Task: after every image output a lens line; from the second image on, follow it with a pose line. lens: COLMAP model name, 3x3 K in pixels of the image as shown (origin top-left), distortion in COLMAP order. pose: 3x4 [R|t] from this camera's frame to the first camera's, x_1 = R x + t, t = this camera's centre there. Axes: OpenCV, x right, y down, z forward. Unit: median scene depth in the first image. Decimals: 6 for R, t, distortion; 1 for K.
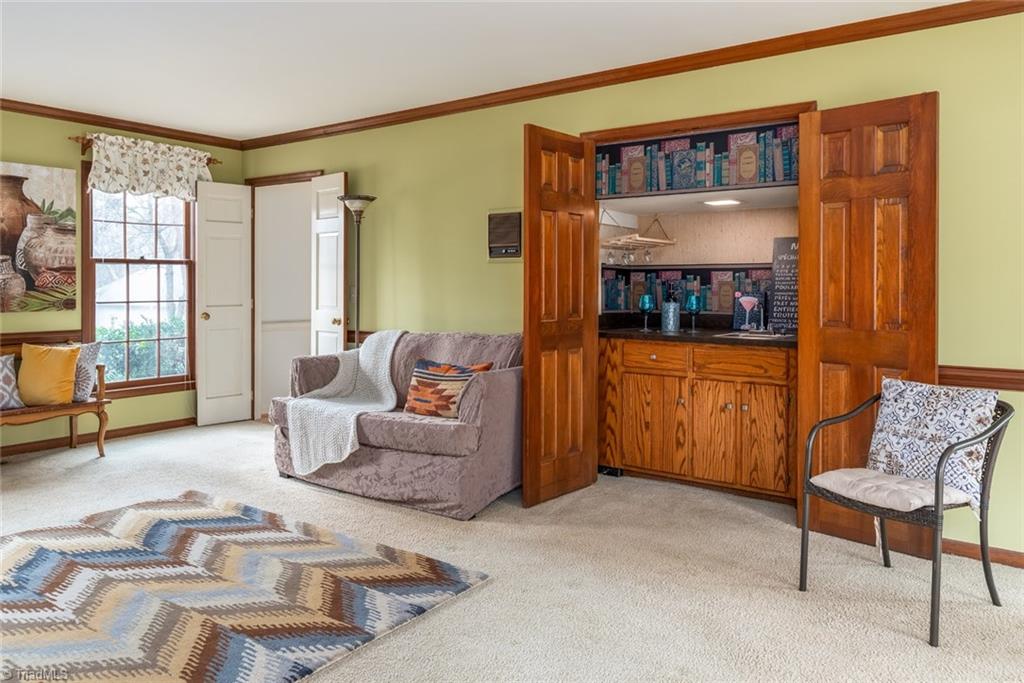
lens RADIAL K [[736.7, 0, 514.6], [0, 736.7, 284.2], [0, 0, 1]] dist [0.023011, 0.002813]
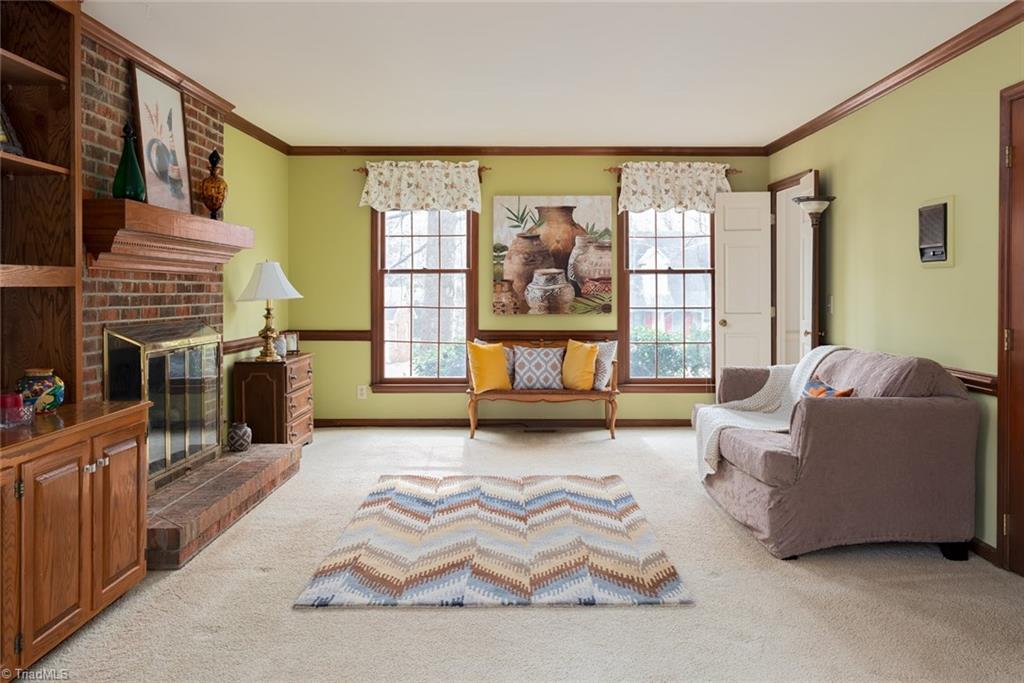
lens RADIAL K [[822.8, 0, 525.4], [0, 822.8, 289.6], [0, 0, 1]] dist [0.003764, -0.000699]
pose [[0.597651, 0.002980, -0.801751, 0.393927], [-0.000653, 0.999995, 0.003230, -0.008245], [0.801756, -0.001406, 0.597650, 0.108024]]
